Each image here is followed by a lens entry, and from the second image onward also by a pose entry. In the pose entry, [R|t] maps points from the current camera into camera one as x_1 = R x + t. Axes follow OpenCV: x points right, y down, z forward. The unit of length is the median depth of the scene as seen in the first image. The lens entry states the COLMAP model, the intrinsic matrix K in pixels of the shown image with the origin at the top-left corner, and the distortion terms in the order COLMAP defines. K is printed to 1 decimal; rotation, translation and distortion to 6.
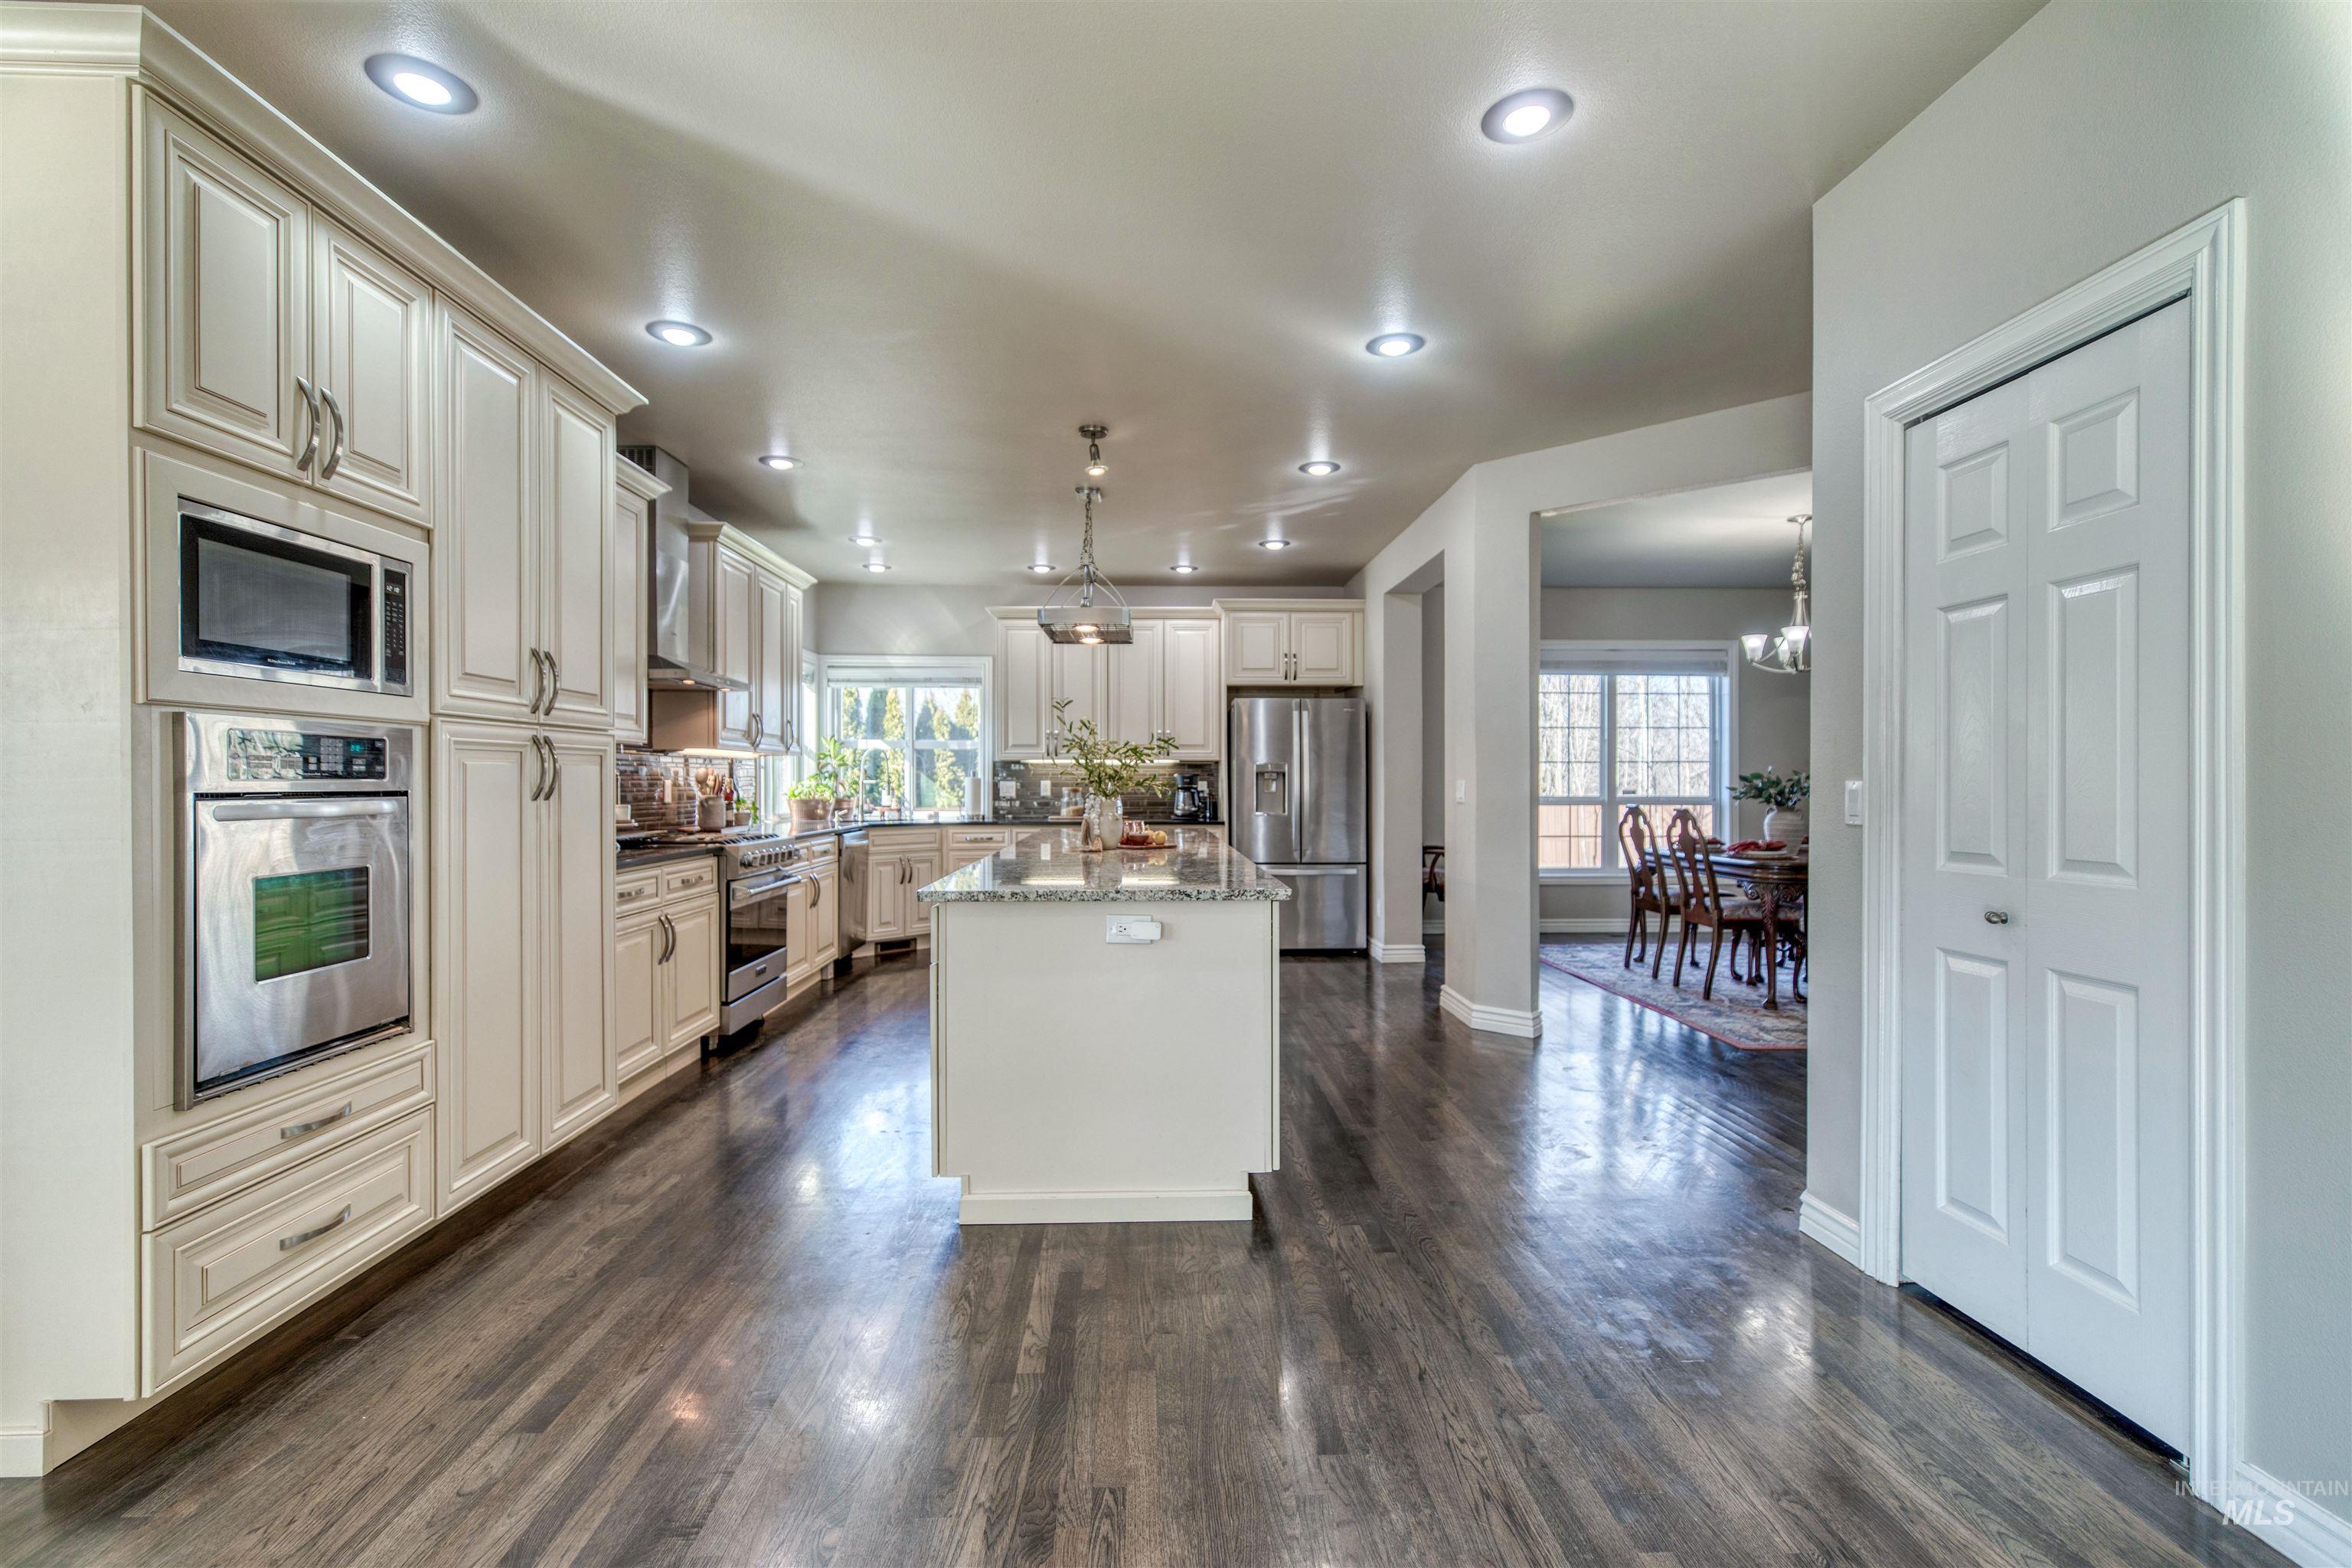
lens RADIAL K [[1050.6, 0, 1180.1], [0, 1050.6, 786.9], [0, 0, 1]] dist [0.007889, -0.000133]
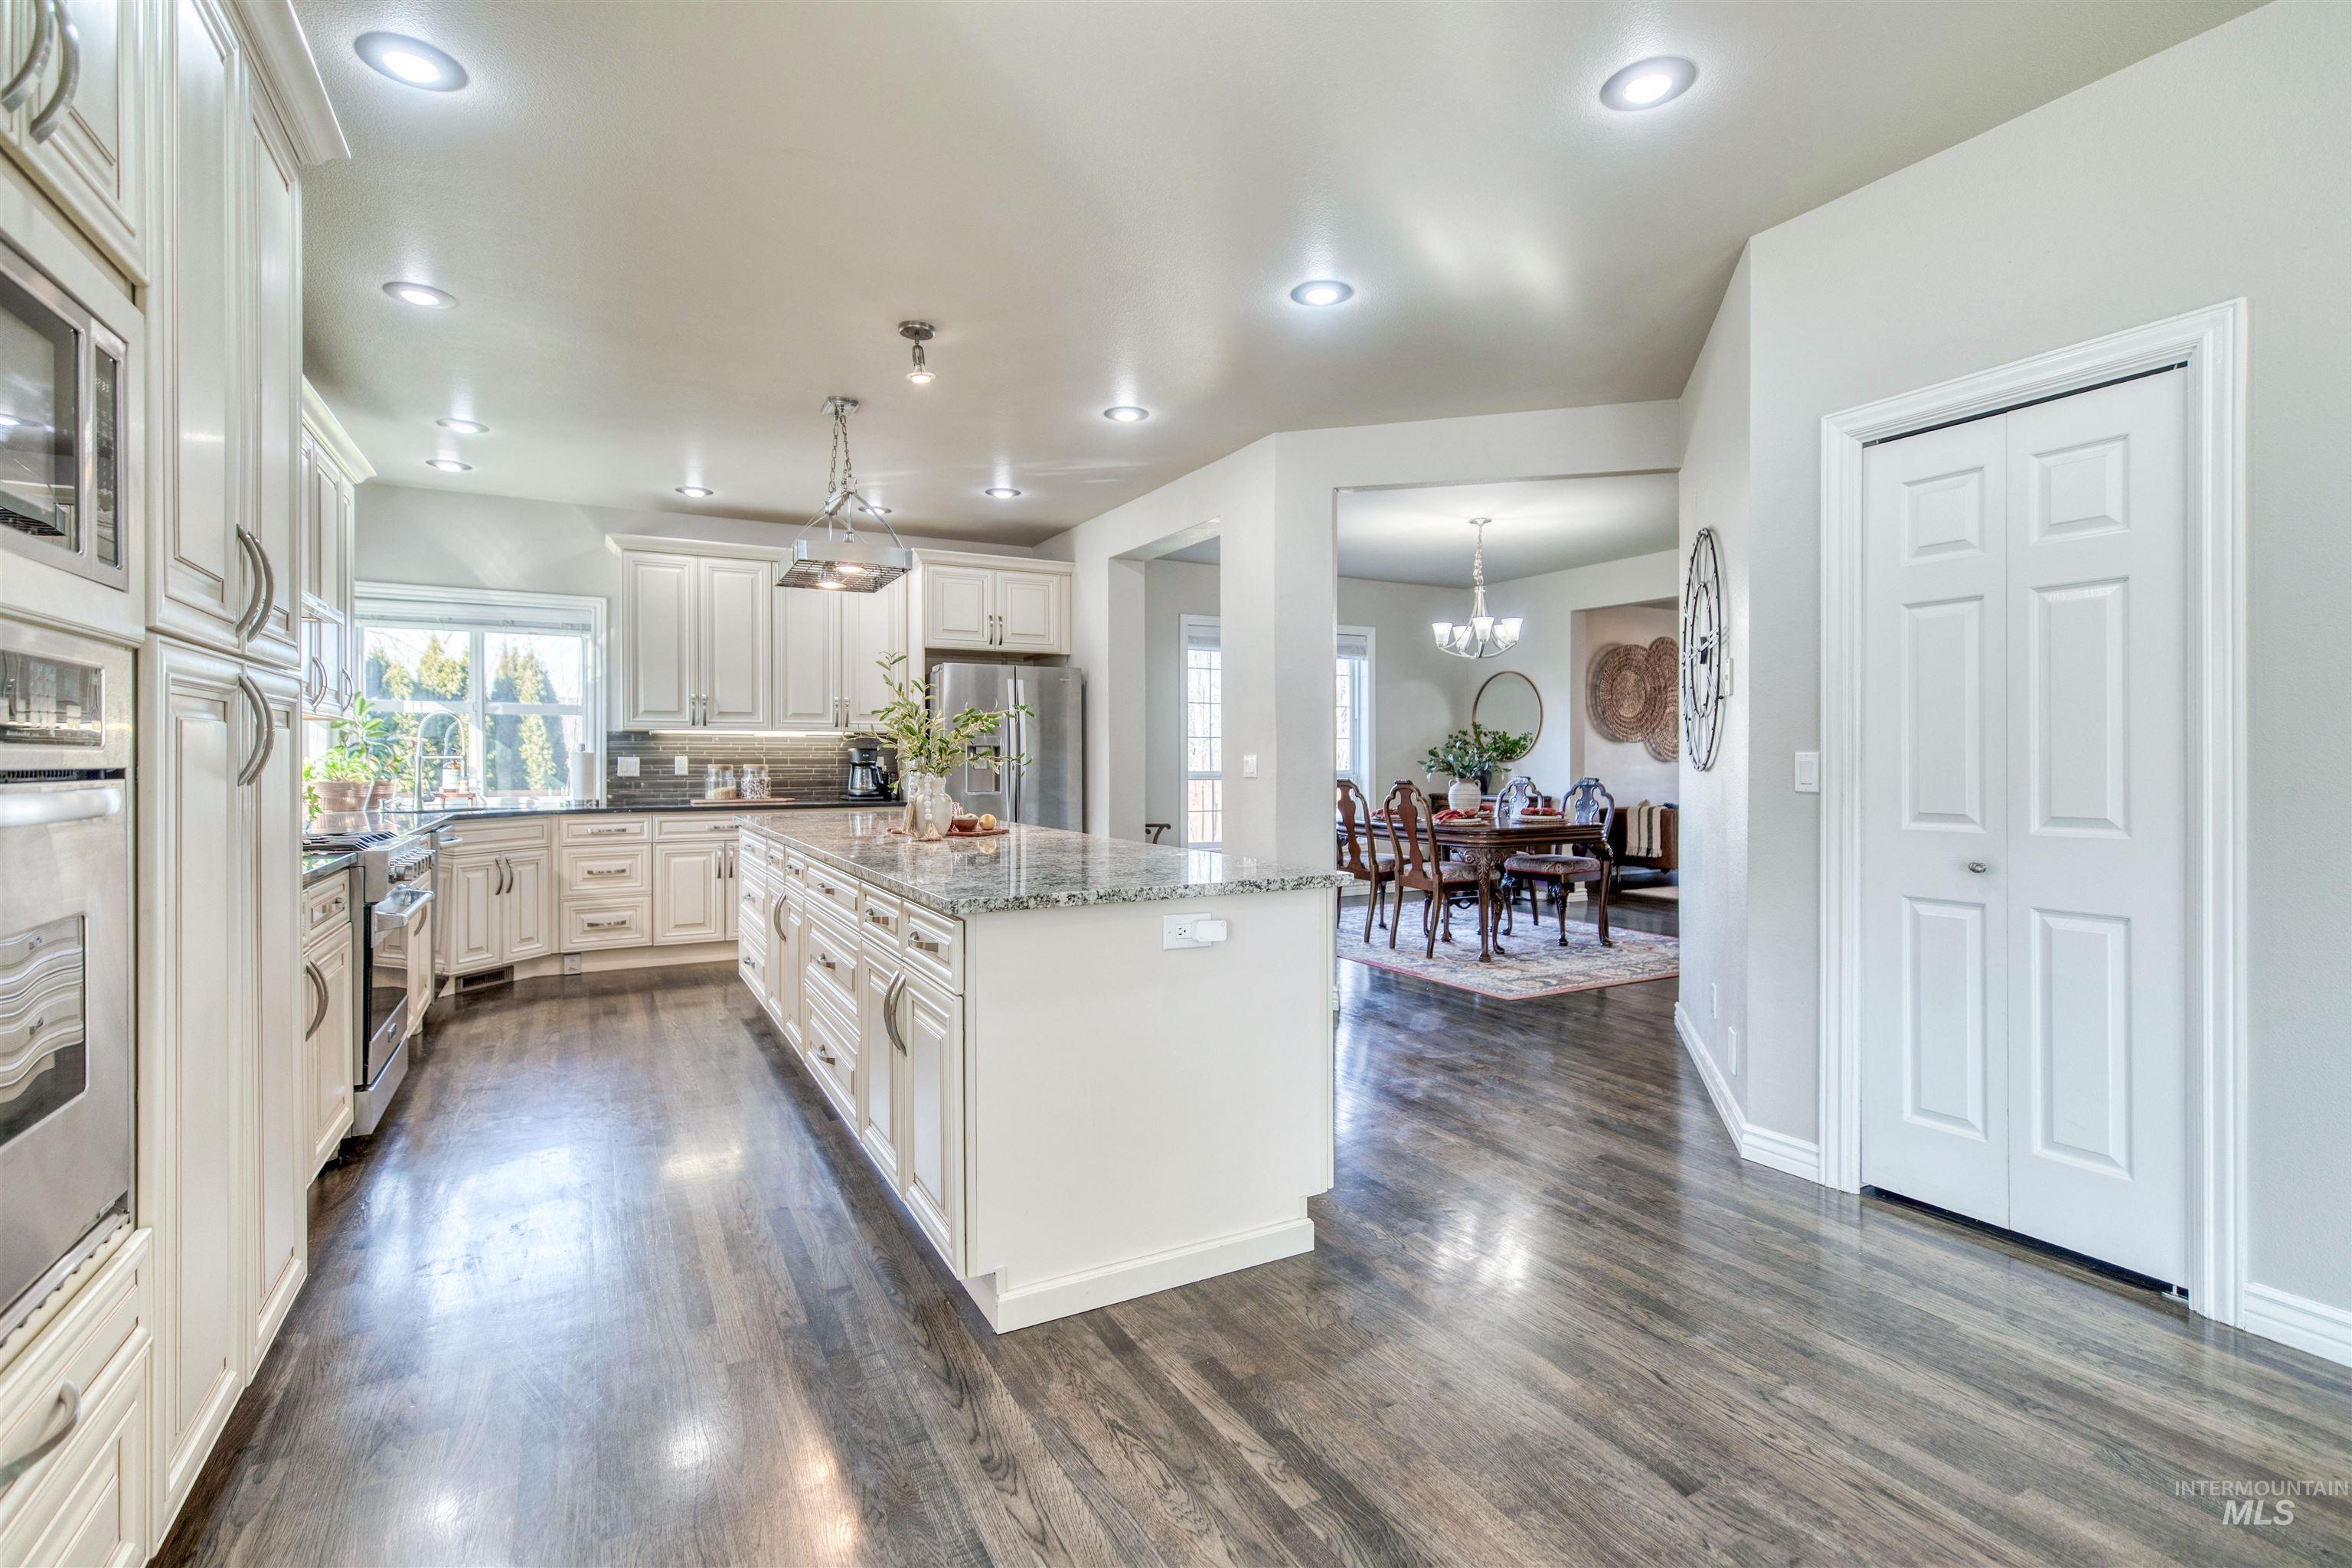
lens RADIAL K [[1083.3, 0, 1185.3], [0, 1083.3, 763.4], [0, 0, 1]] dist [0.005659, 0.000073]
pose [[0.894238, -0.003907, 0.447574, -0.248959], [0.004013, 0.999992, 0.000712, 0.000967], [-0.447574, 0.001160, 0.894246, 0.133671]]
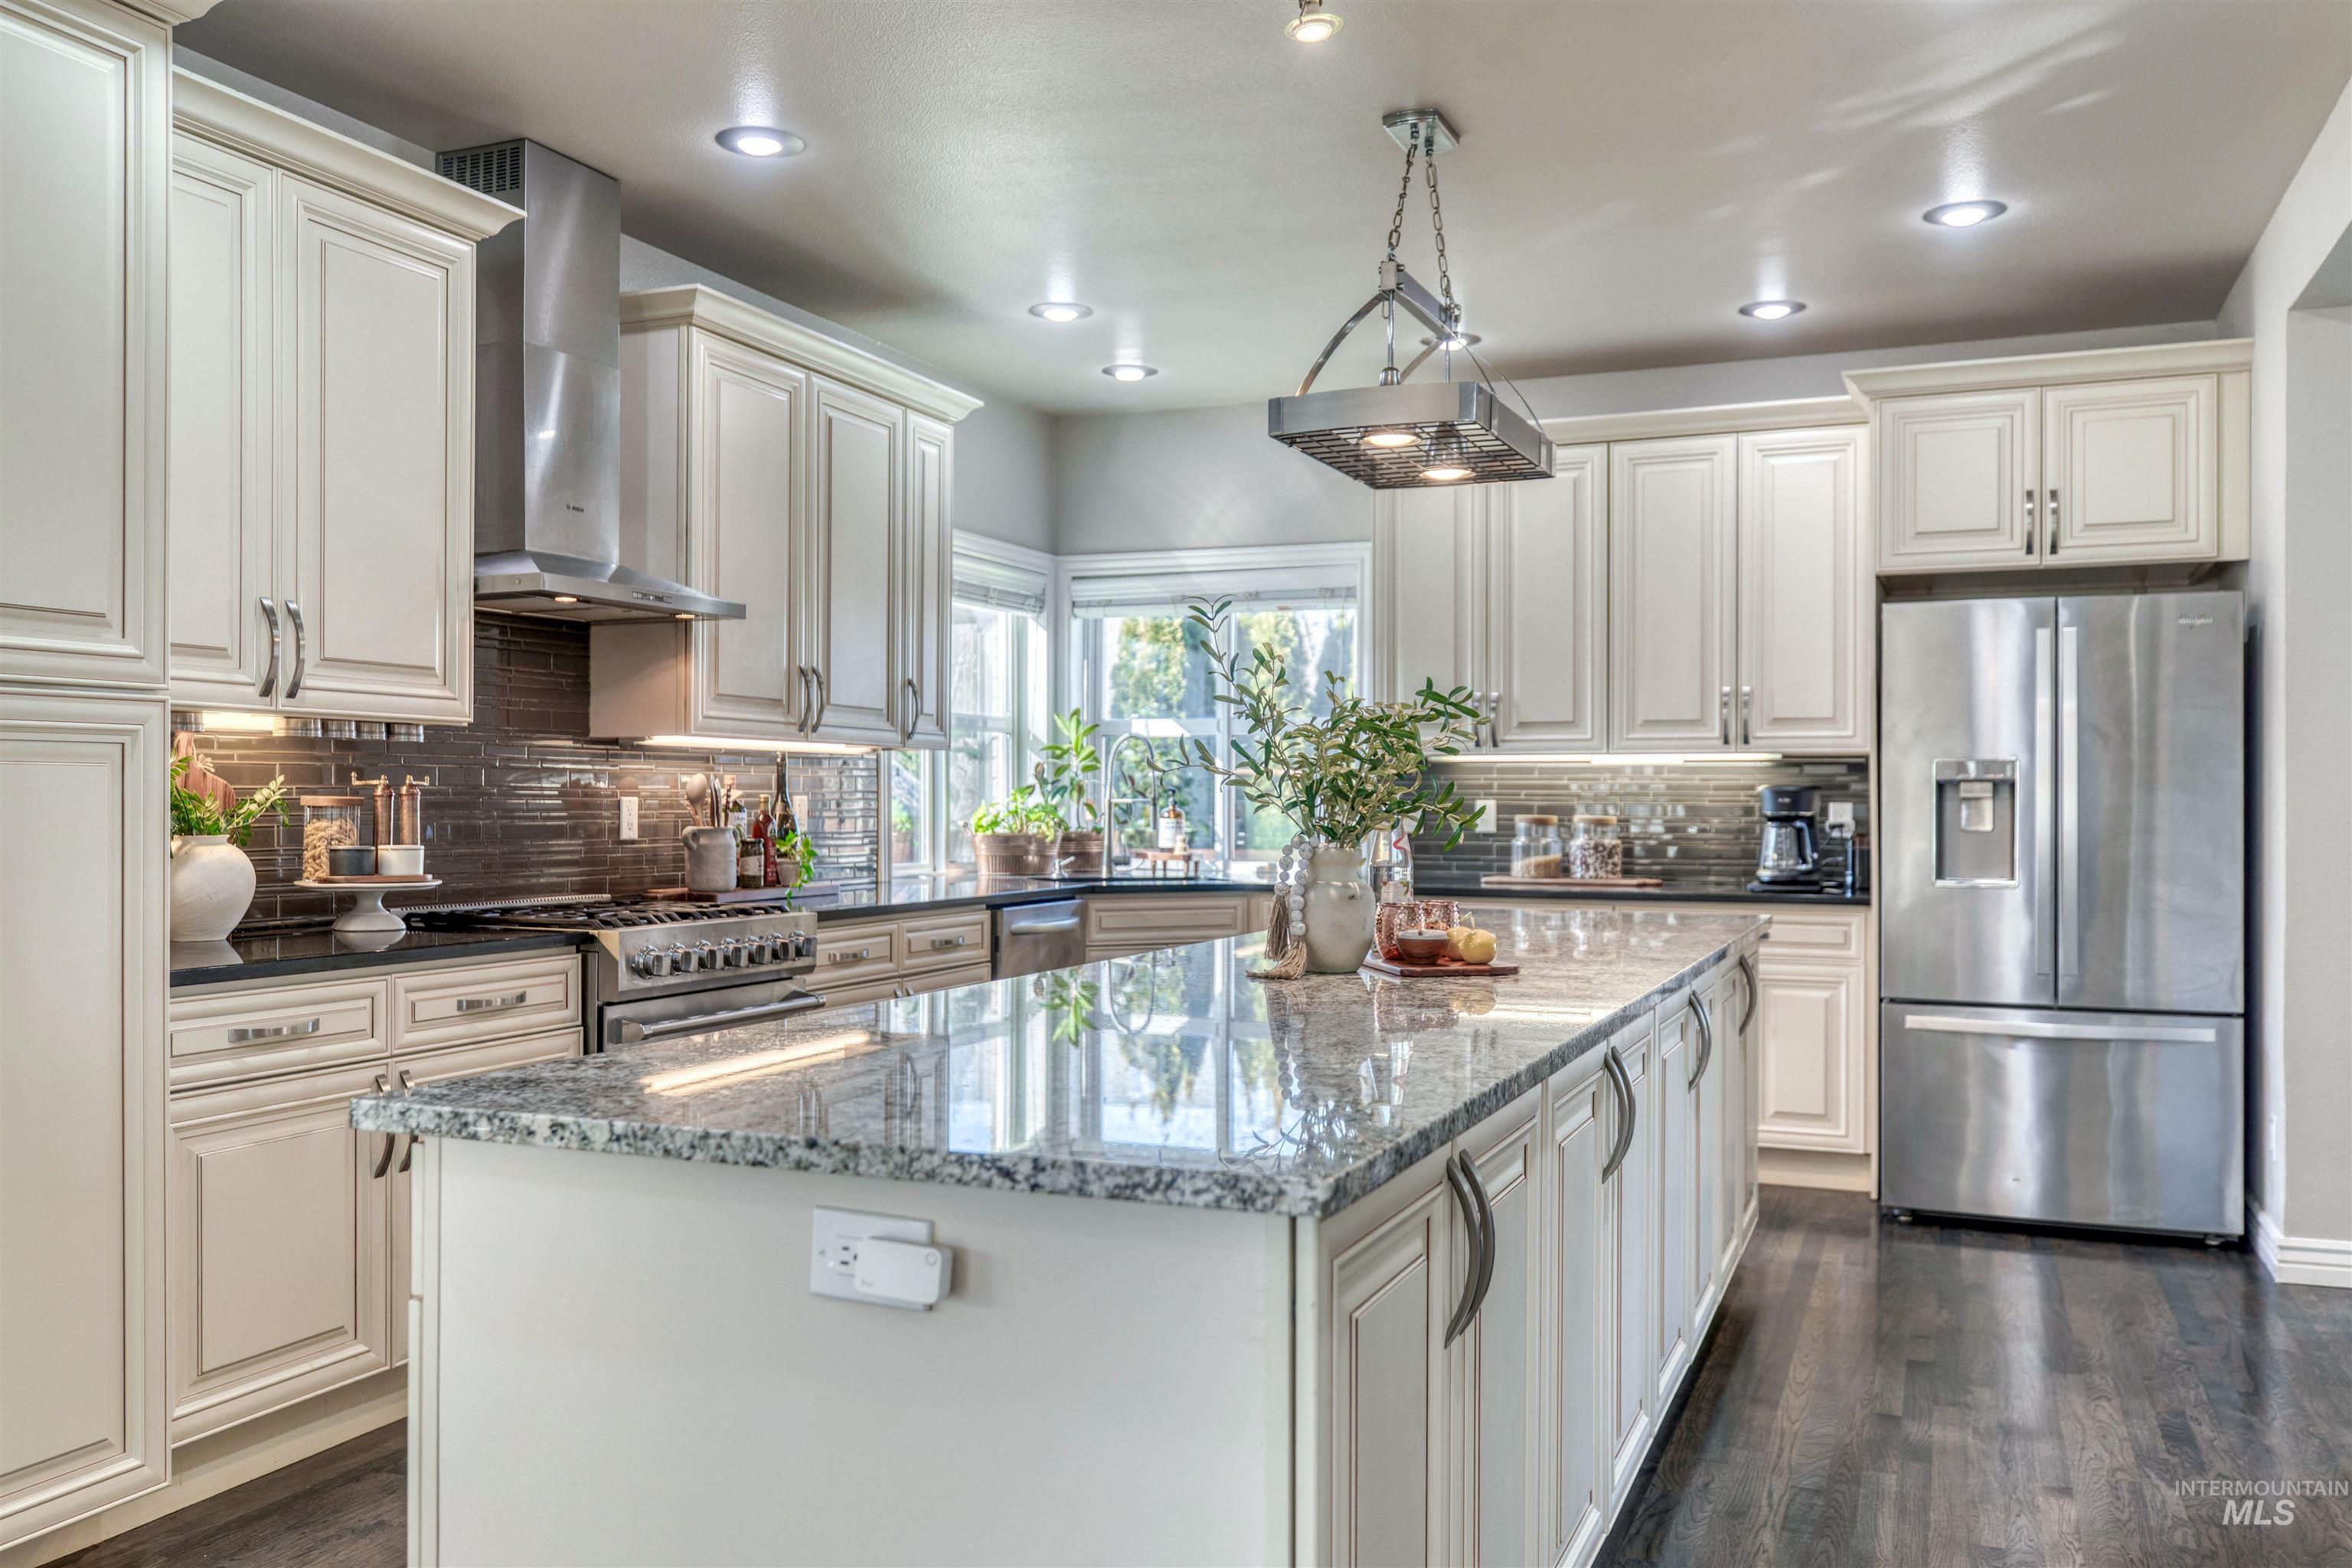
lens RADIAL K [[1878.6, 0, 1172.8], [0, 1878.6, 803.1], [0, 0, 1]] dist [0.000033, 0.005807]
pose [[0.906506, 0.003594, -0.422177, 0.159404], [-0.005421, 0.999980, -0.003126, -0.001981], [0.422157, 0.005122, 0.906508, 0.295385]]
